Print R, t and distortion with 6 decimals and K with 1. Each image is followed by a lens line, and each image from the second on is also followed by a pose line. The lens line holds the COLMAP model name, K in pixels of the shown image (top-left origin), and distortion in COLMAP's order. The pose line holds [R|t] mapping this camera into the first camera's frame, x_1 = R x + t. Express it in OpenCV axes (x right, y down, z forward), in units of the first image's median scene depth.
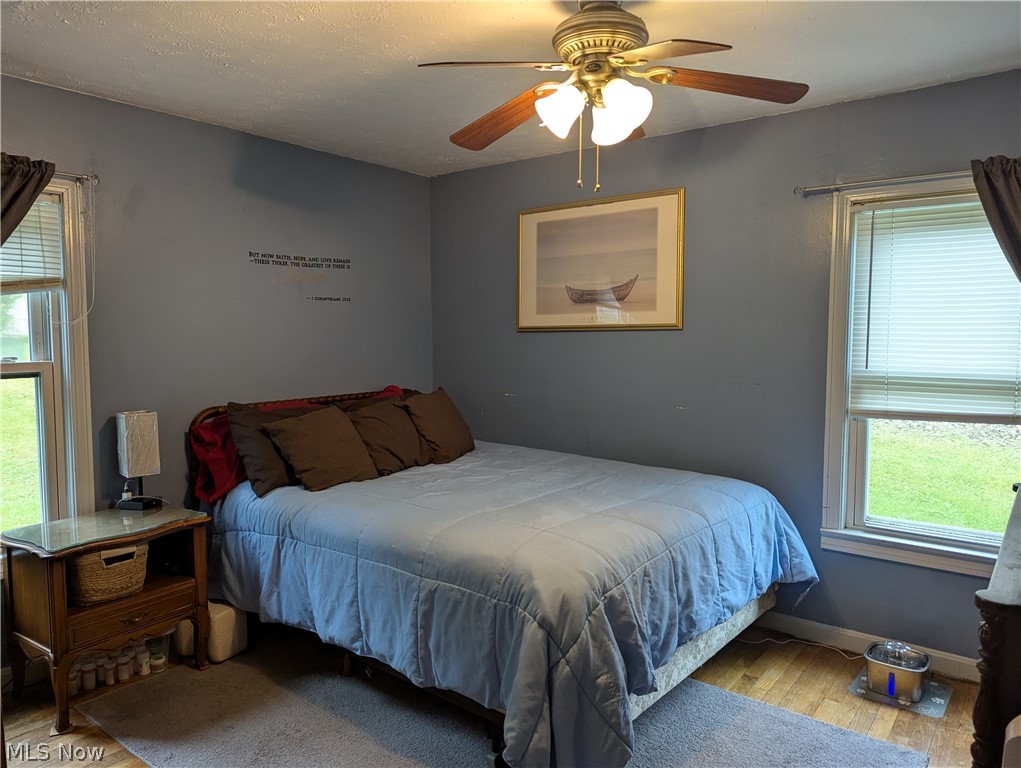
lens RADIAL K [[720.1, 0, 507.5], [0, 720.1, 378.7], [0, 0, 1]] dist [0.056342, -0.047465]
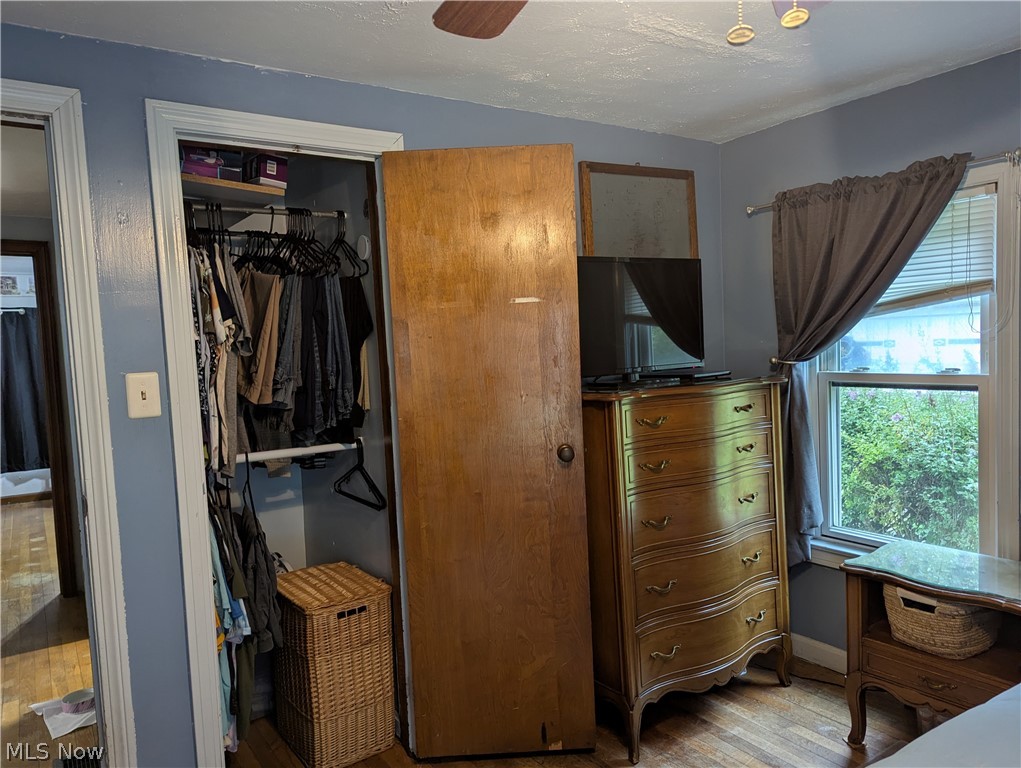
lens RADIAL K [[720.1, 0, 508.5], [0, 720.1, 388.4], [0, 0, 1]] dist [0.056342, -0.047465]
pose [[-0.314777, 0.075322, -0.946172, 0.396700], [-0.024734, 0.995857, 0.087506, -0.070561], [0.948843, 0.050948, -0.311610, 0.730959]]
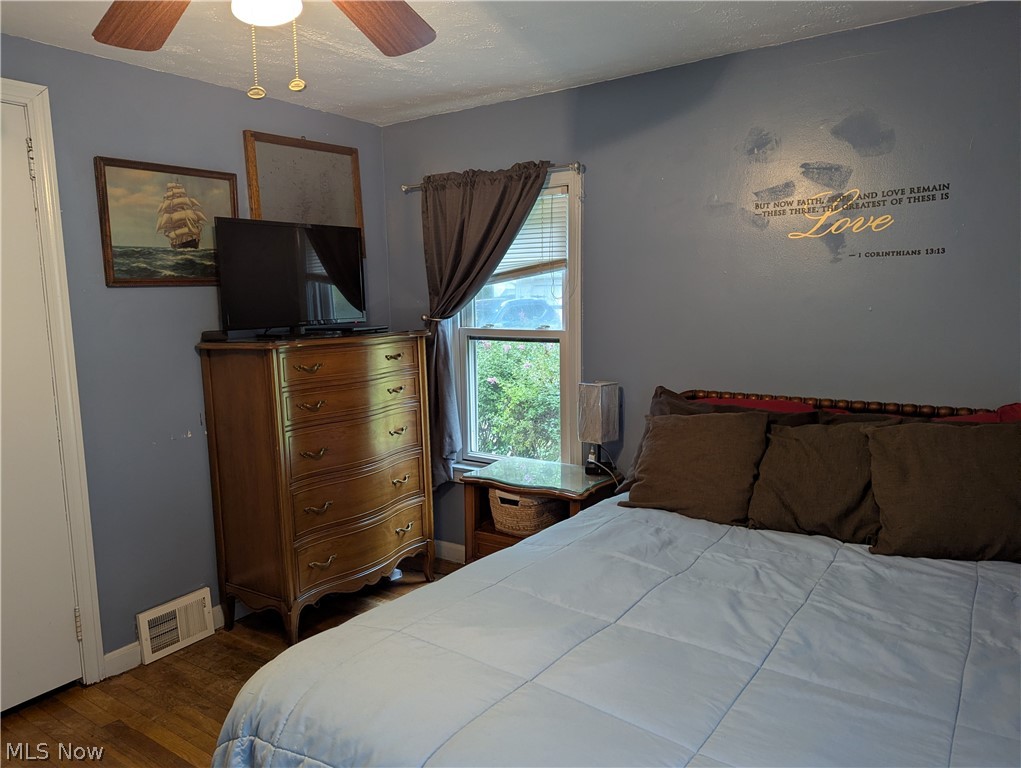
lens RADIAL K [[720.1, 0, 509.0], [0, 720.1, 382.8], [0, 0, 1]] dist [0.056342, -0.047465]
pose [[0.042385, 0.124257, -0.991344, 0.544184], [-0.054186, 0.991062, 0.121905, -0.076896], [0.997631, 0.048550, 0.048739, 0.860469]]
